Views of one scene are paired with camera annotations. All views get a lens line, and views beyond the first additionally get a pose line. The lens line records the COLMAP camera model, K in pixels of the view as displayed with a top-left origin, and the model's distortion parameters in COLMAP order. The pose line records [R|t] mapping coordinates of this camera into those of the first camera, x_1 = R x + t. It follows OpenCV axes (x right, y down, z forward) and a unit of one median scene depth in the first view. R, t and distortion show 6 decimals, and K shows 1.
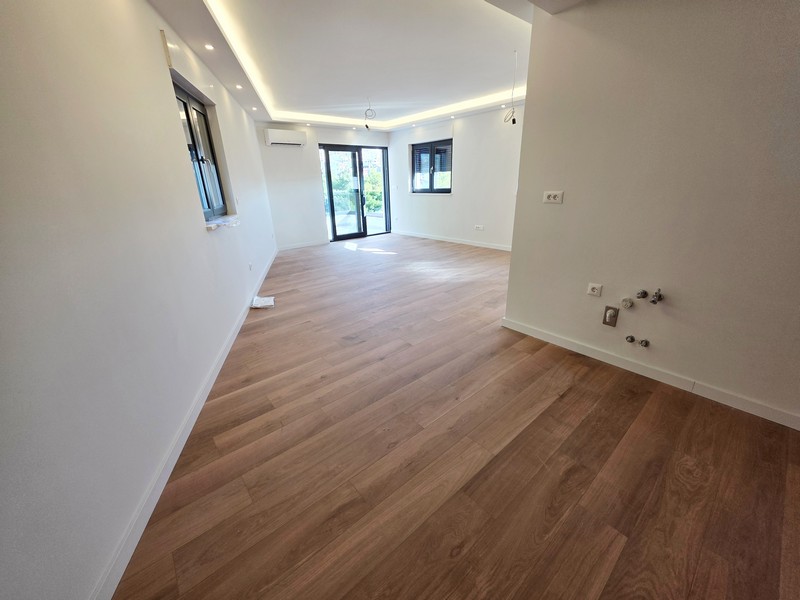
lens RADIAL K [[318.4, 0, 400.3], [0, 318.4, 301.3], [0, 0, 1]] dist [-0.001542, -0.000009]
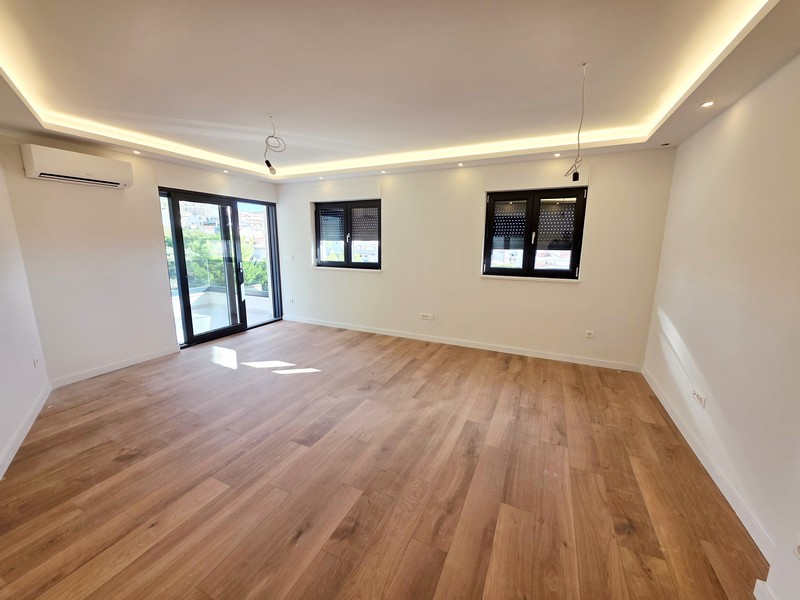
lens RADIAL K [[318.4, 0, 399.4], [0, 318.4, 300.7], [0, 0, 1]] dist [-0.001542, -0.000009]
pose [[0.911569, -0.041184, 0.409078, -0.093235], [0.113635, 0.981450, -0.154410, -0.139573], [-0.395131, 0.187241, 0.899340, 0.313867]]
